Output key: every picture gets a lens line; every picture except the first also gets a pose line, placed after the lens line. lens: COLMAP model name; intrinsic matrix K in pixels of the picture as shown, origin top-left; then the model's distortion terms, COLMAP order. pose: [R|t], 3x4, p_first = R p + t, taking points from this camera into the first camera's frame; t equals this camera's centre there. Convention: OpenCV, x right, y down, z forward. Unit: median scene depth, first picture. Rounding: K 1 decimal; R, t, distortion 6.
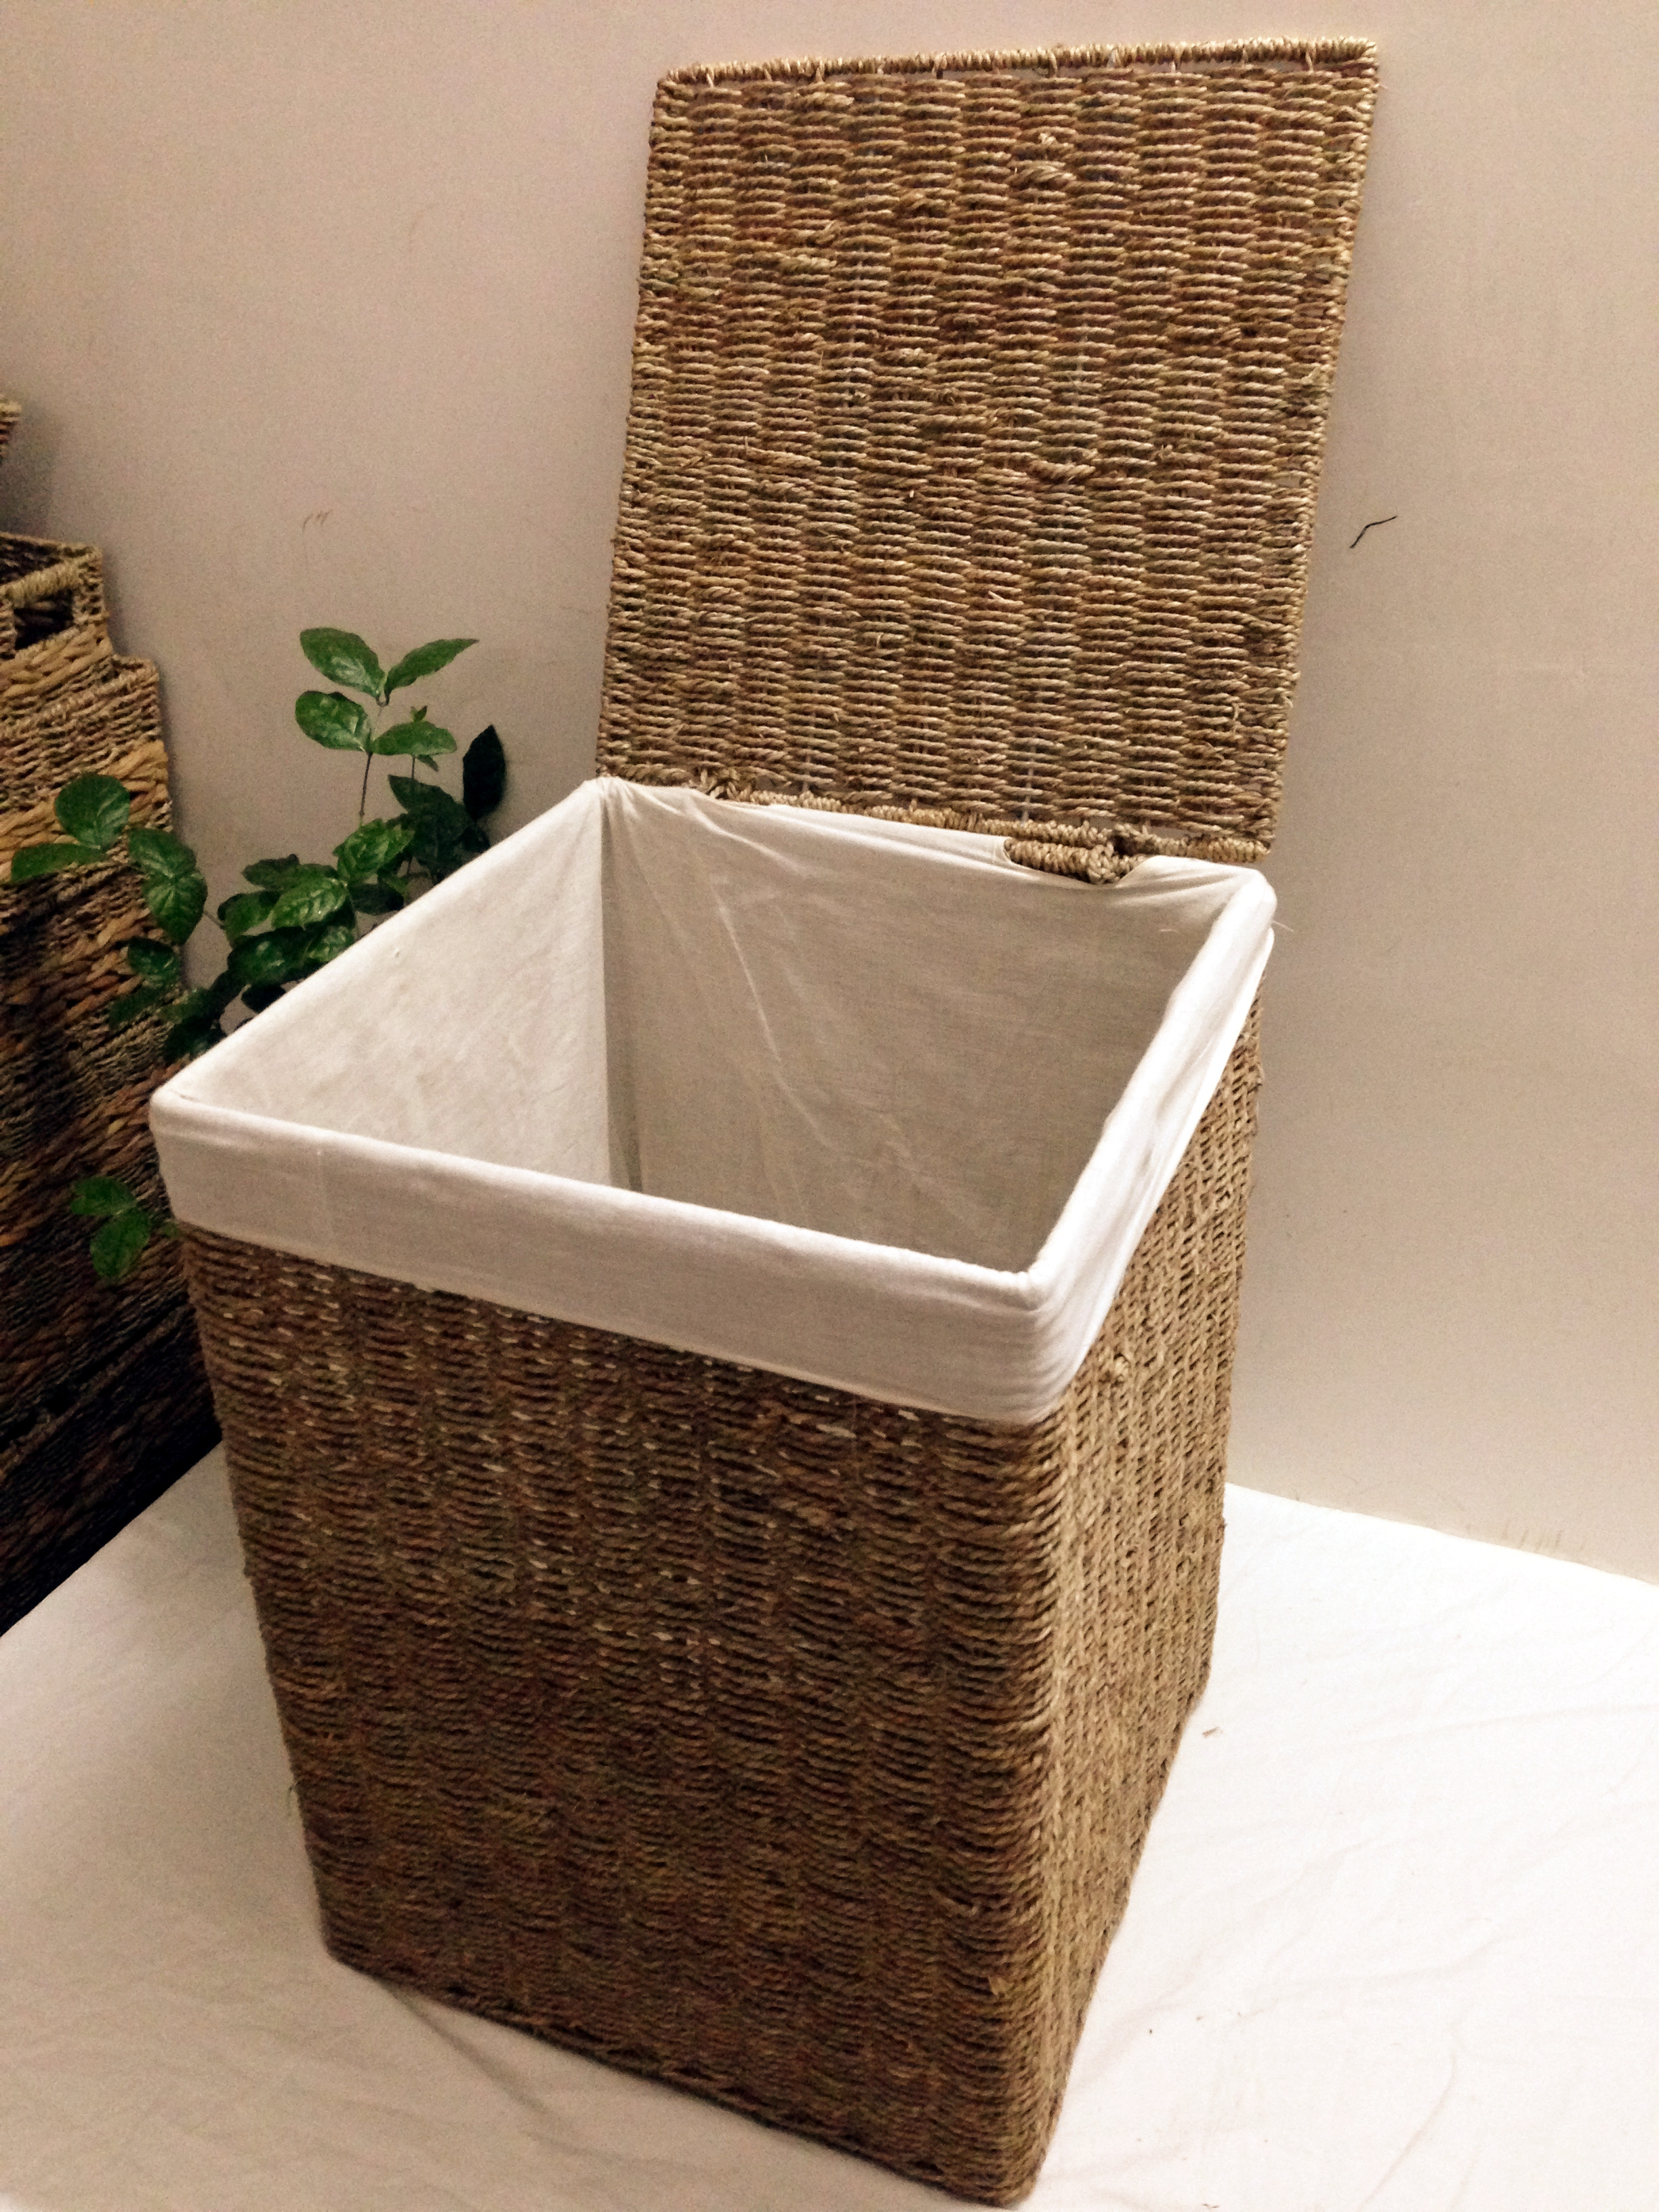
lens RADIAL K [[2070.7, 0, 837.0], [0, 2070.7, 1102.1], [0, 0, 1]] dist [0.043815, 0.000000]
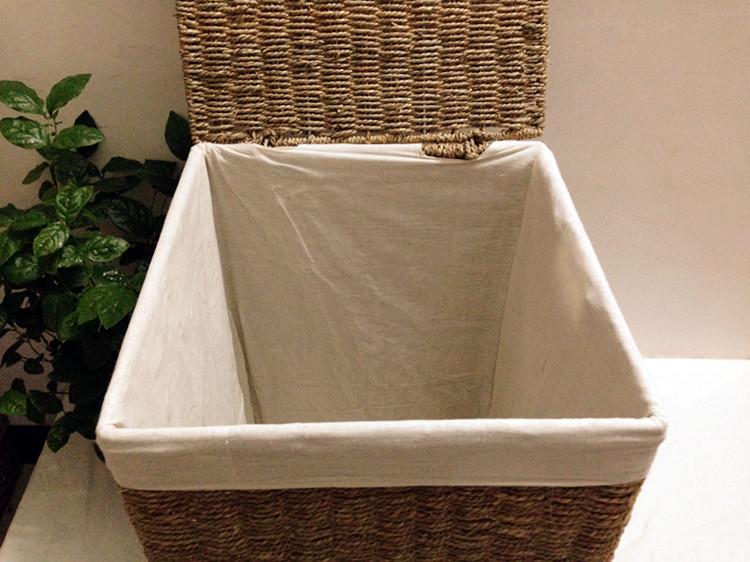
lens RADIAL K [[702.1, 0, 370.6], [0, 702.1, 284.7], [0, 0, 1]] dist [0.043815, 0.000000]
pose [[0.914462, -0.250725, 0.317642, -0.222966], [0.185673, 0.957397, 0.221170, -0.155854], [-0.359563, -0.143274, 0.922056, 0.336224]]
